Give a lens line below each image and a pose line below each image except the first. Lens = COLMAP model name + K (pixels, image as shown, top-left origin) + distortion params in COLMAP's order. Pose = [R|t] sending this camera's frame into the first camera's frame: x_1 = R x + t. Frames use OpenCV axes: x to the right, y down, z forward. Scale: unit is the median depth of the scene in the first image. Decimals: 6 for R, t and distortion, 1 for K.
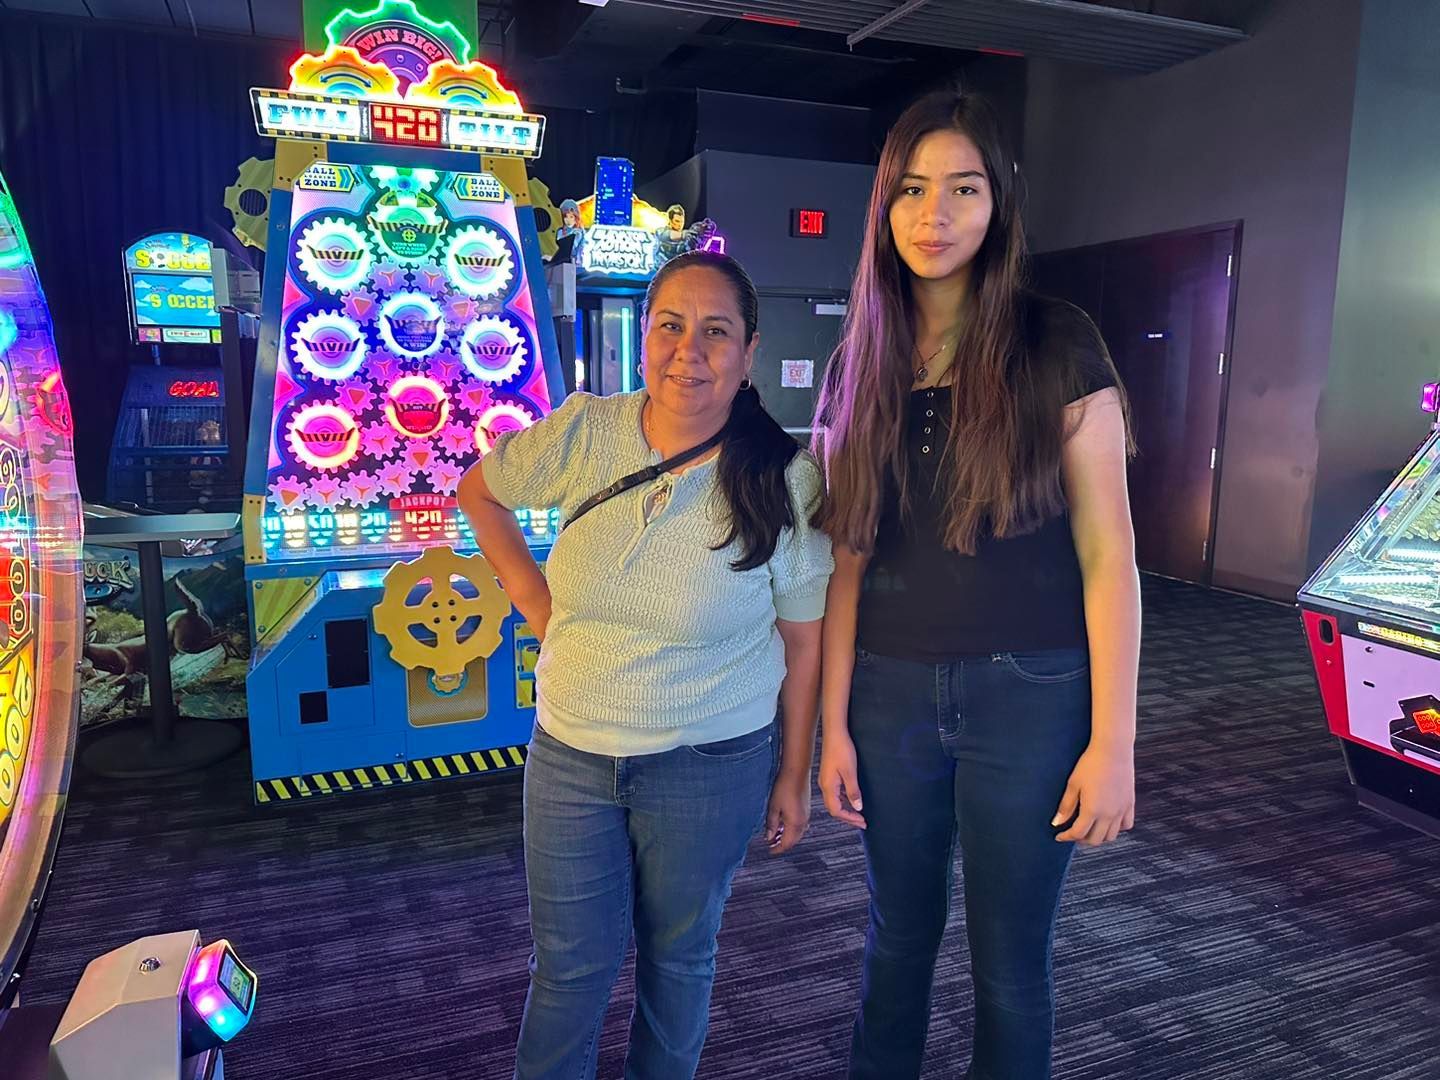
lens RADIAL K [[1002.6, 0, 720.0], [0, 1002.6, 540.0], [0, 0, 1]] dist [0.026188, -0.018098]
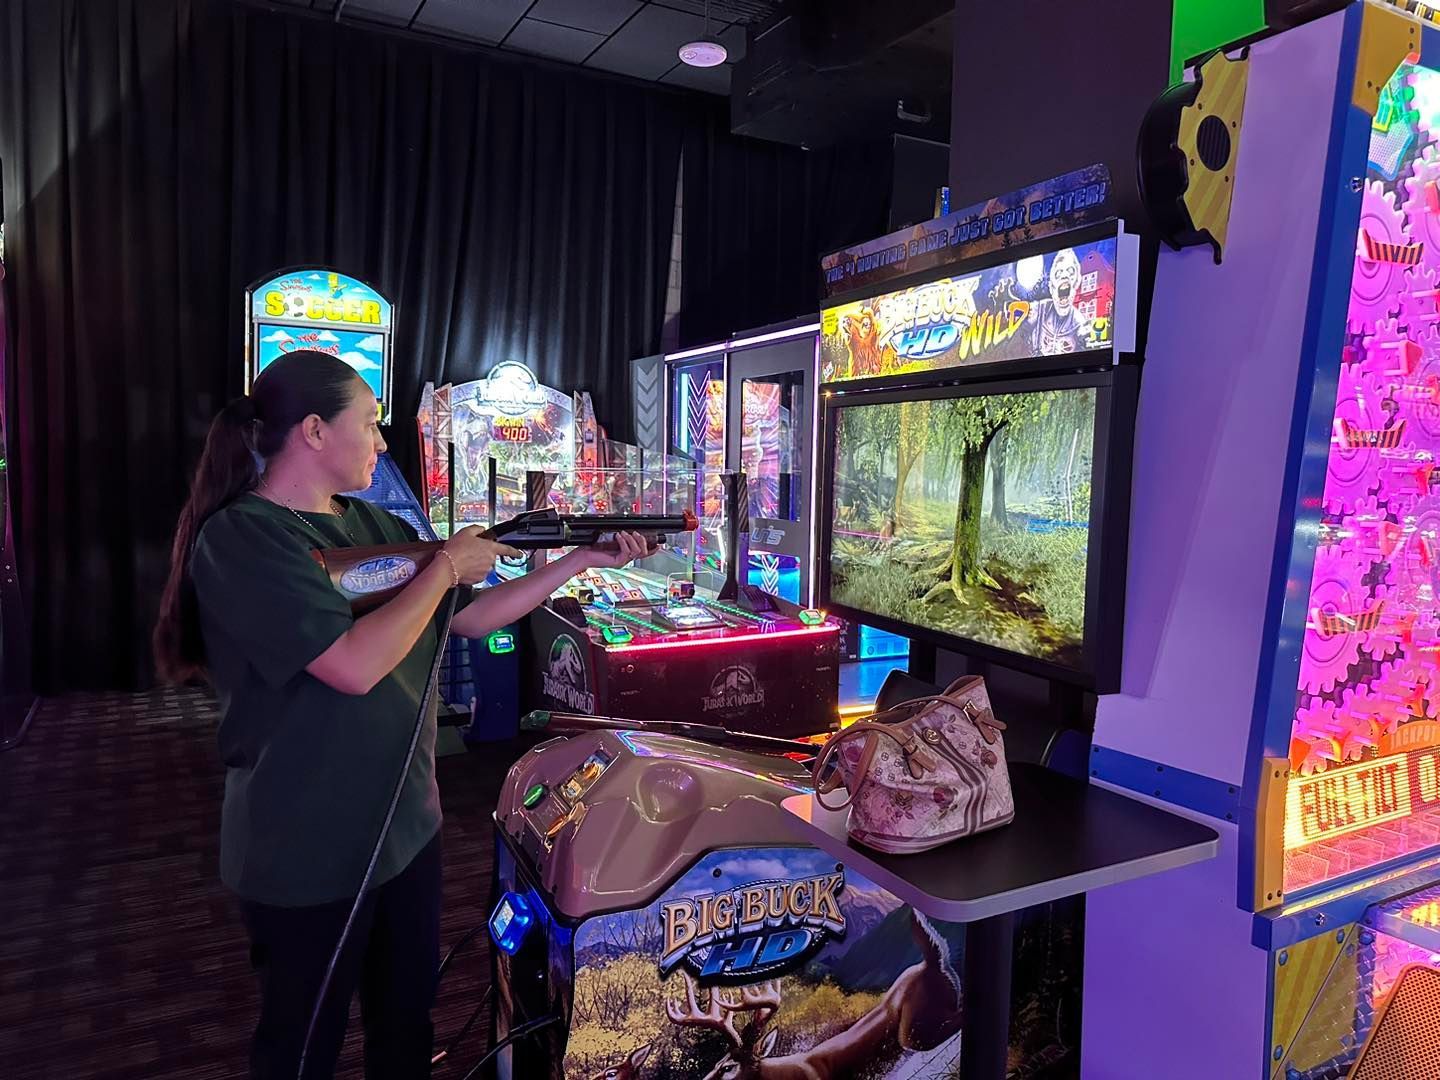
lens RADIAL K [[1006.5, 0, 748.4], [0, 1006.5, 542.4], [0, 0, 1]] dist [0.033120, -0.030289]
pose [[0.991023, -0.001657, 0.133678, -0.686442], [0.011981, 0.997000, -0.076463, -0.099236], [-0.133151, 0.077378, 0.988071, 0.514463]]
